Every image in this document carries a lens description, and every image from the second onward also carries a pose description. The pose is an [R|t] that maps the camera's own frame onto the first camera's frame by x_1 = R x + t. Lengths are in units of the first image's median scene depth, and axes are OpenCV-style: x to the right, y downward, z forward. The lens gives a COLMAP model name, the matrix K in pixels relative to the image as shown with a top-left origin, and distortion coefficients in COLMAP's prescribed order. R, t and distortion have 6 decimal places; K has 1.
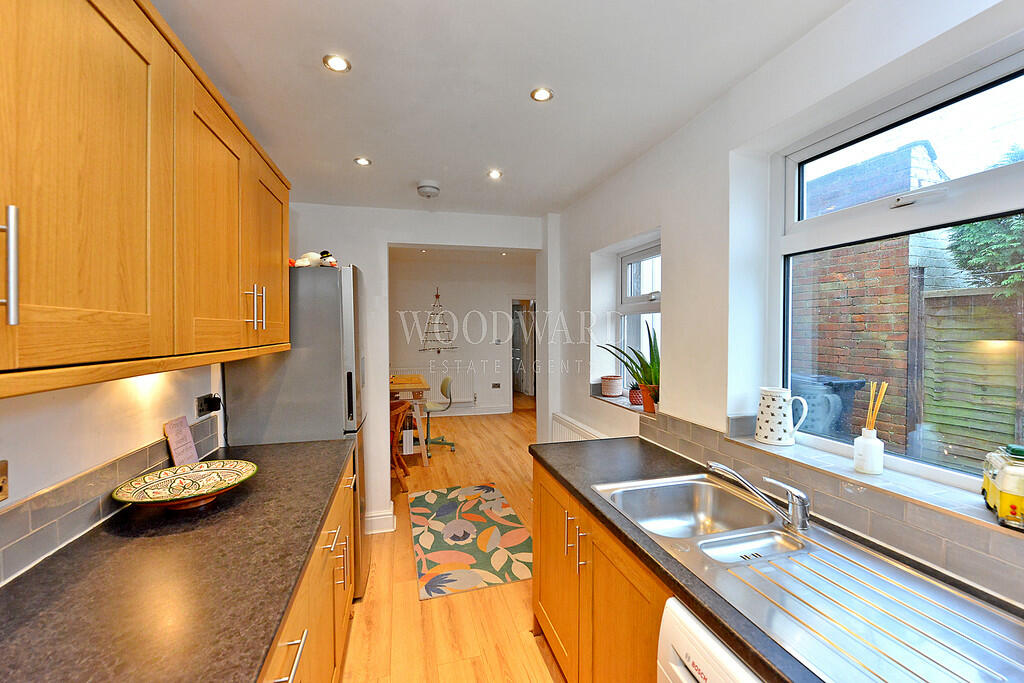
lens RADIAL K [[417.2, 0, 512.1], [0, 417.2, 336.8], [0, 0, 1]] dist [-0.003144, -0.000408]
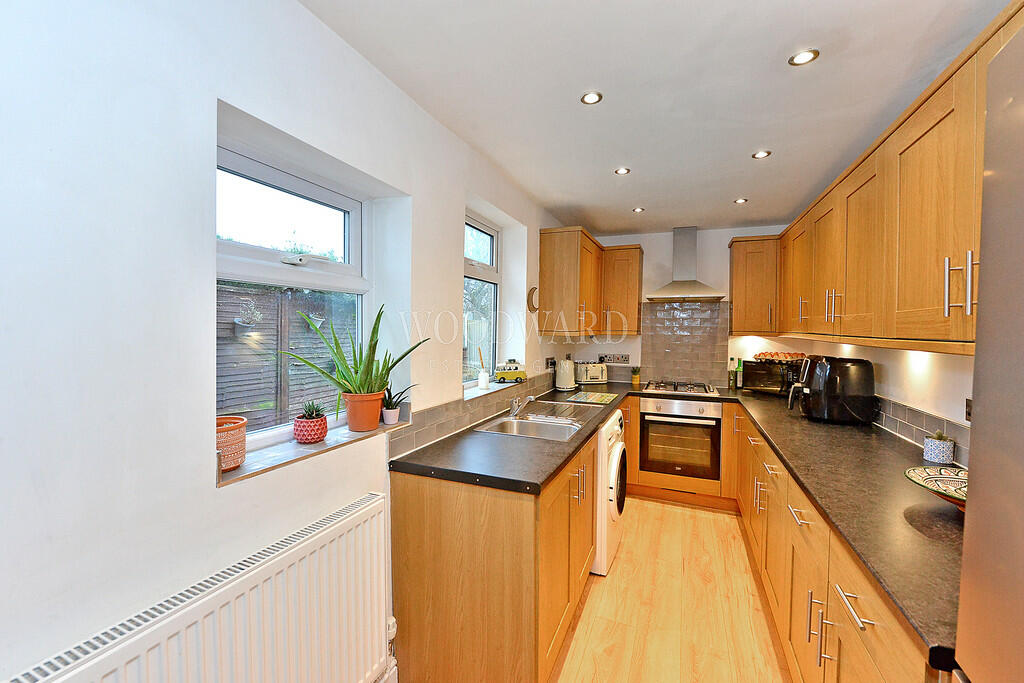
lens RADIAL K [[417.2, 0, 512.6], [0, 417.2, 336.4], [0, 0, 1]] dist [-0.003144, -0.000408]
pose [[-0.789700, -0.015421, 0.613299, -0.184348], [0.002930, 0.999578, 0.028906, -0.002489], [-0.613486, 0.024624, -0.789322, 0.837760]]
